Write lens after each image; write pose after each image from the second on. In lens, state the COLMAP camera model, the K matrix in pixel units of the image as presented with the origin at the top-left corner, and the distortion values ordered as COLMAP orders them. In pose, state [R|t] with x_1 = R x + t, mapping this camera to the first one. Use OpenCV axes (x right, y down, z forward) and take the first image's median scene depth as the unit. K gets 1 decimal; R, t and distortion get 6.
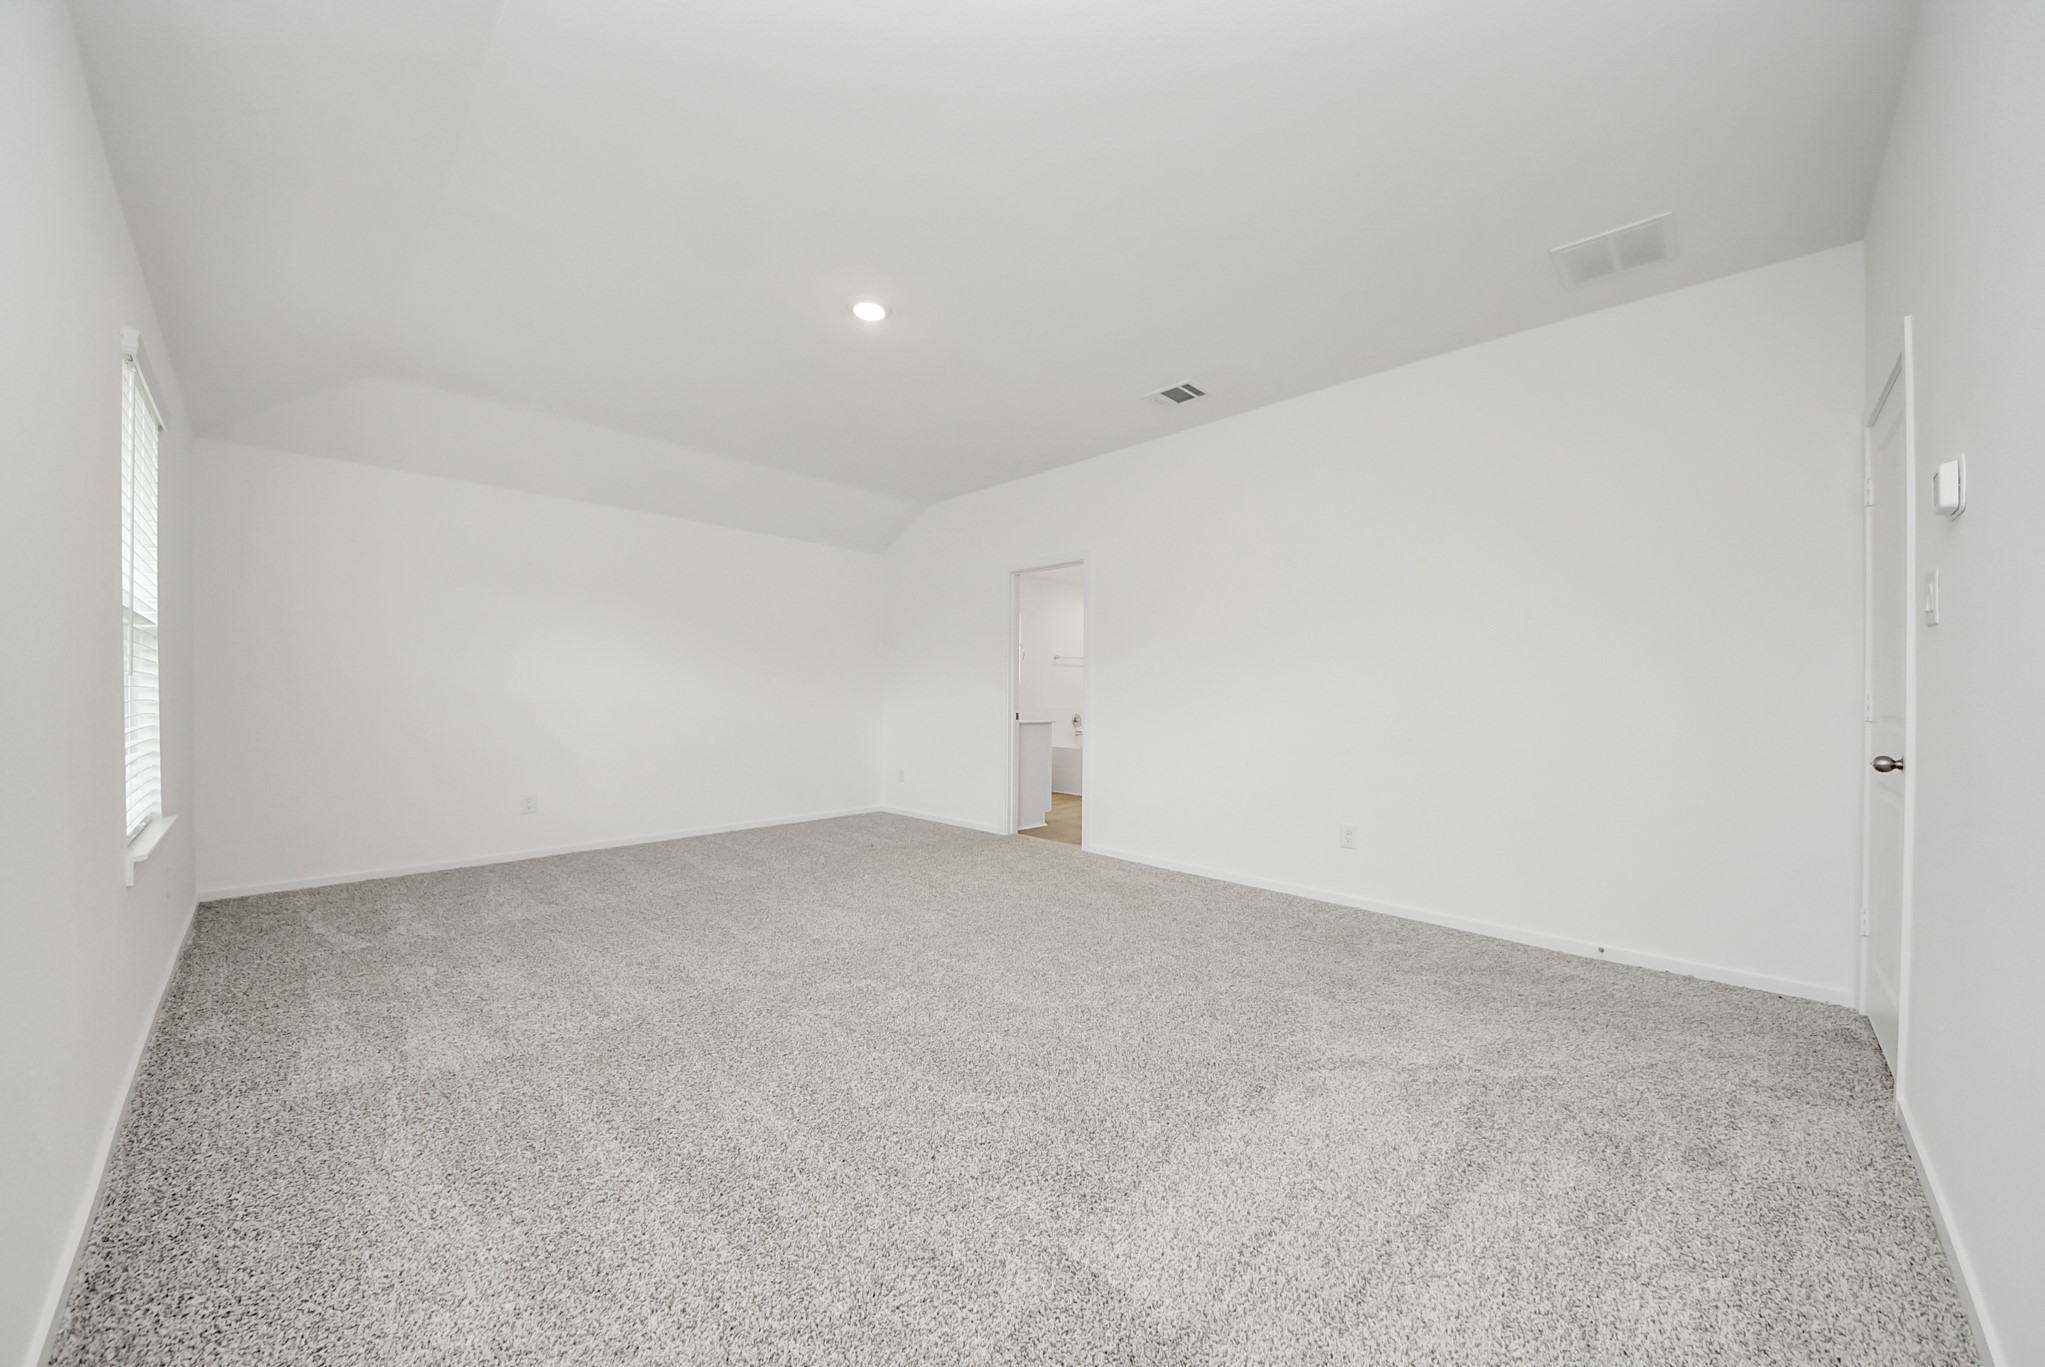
lens RADIAL K [[735.2, 0, 1025.2], [0, 735.2, 681.9], [0, 0, 1]] dist [-0.008921, -0.003027]
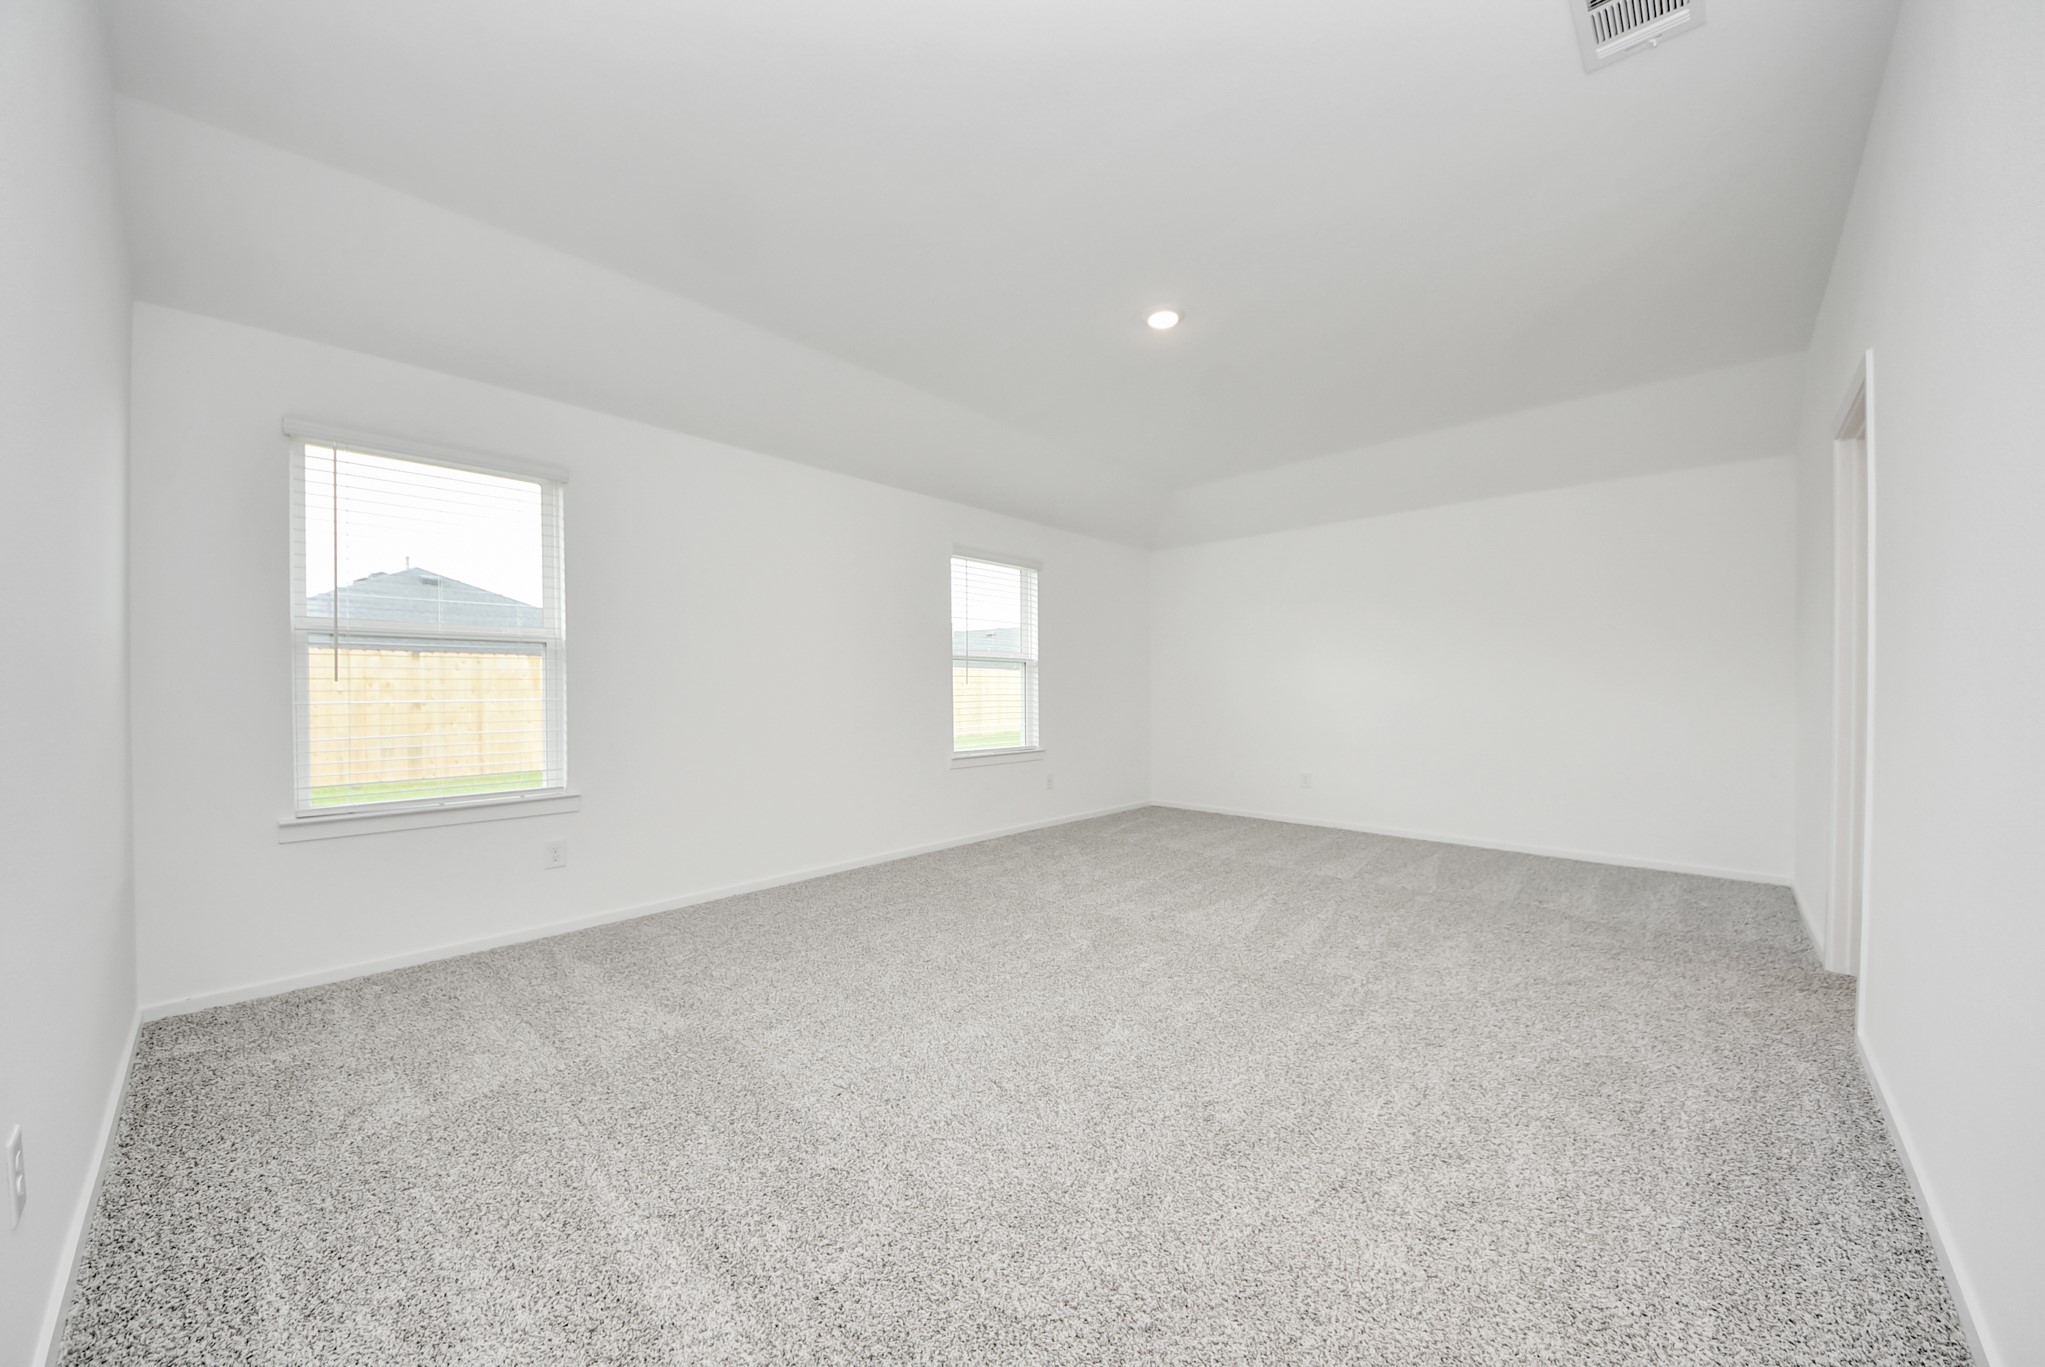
lens RADIAL K [[735.2, 0, 1022.5], [0, 735.2, 690.6], [0, 0, 1]] dist [-0.008921, -0.003027]
pose [[0.005544, -0.001435, -0.999984, 0.784338], [0.008225, 0.999965, -0.001389, 0.021829], [0.999951, -0.008218, 0.005556, 0.776103]]
